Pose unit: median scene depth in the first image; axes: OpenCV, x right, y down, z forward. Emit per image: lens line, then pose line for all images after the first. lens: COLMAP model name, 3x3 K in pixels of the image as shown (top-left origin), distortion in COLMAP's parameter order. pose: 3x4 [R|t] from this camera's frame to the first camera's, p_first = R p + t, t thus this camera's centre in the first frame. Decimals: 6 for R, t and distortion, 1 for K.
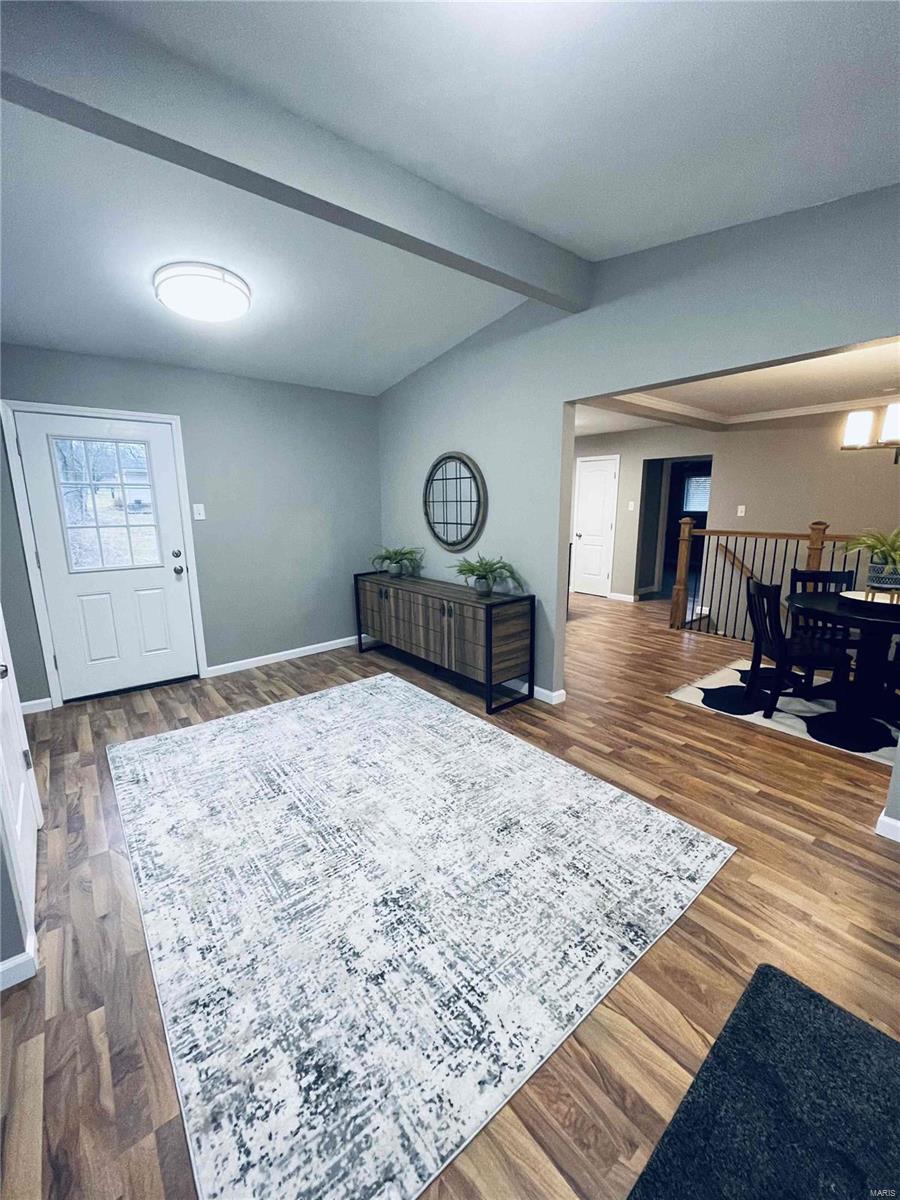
lens RADIAL K [[484.4, 0, 450.9], [0, 484.4, 602.7], [0, 0, 1]] dist [-0.001363, -0.000212]
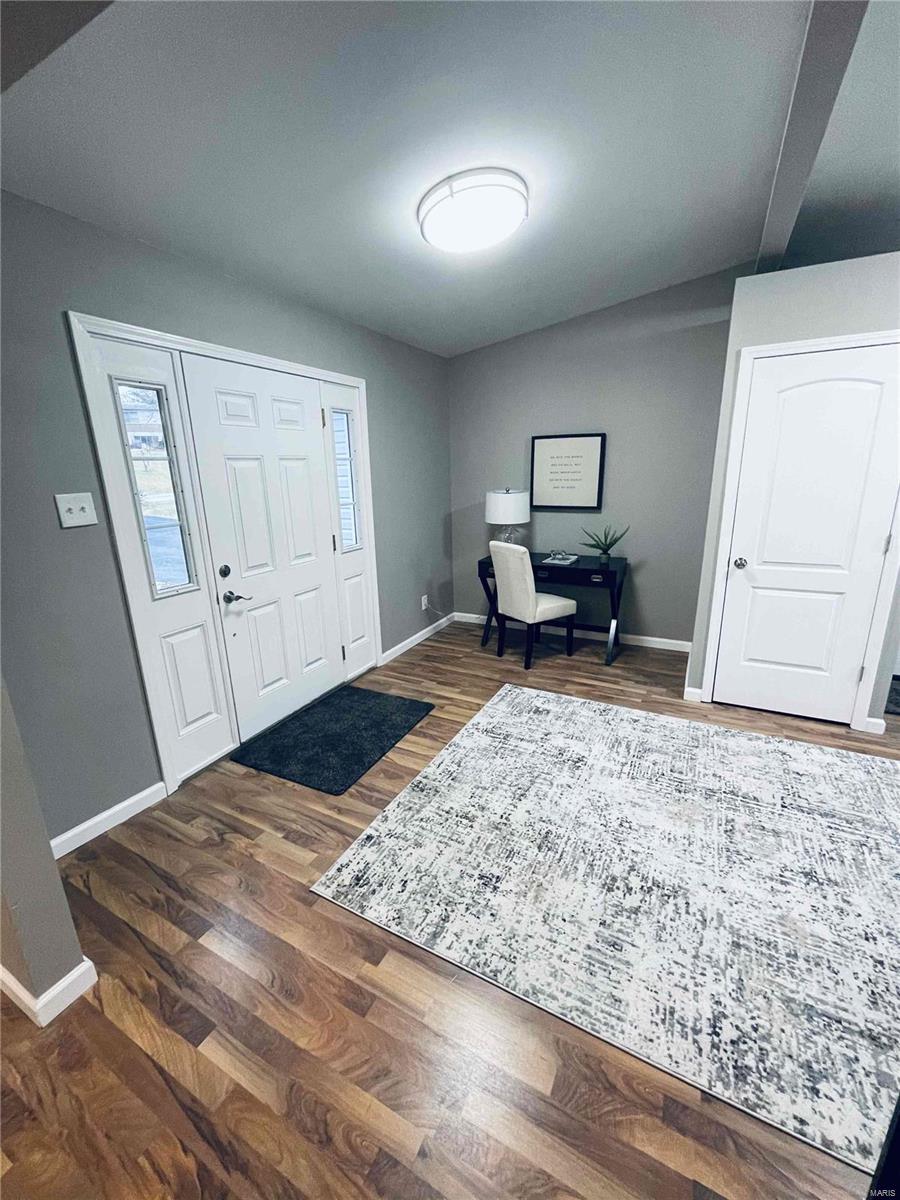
lens RADIAL K [[484.4, 0, 449.7], [0, 484.4, 596.2], [0, 0, 1]] dist [-0.001363, -0.000212]
pose [[-0.919022, 0.124368, -0.374073, 0.713379], [-0.054172, 0.900082, 0.432341, -0.434911], [0.390466, 0.417595, -0.820458, 1.849647]]
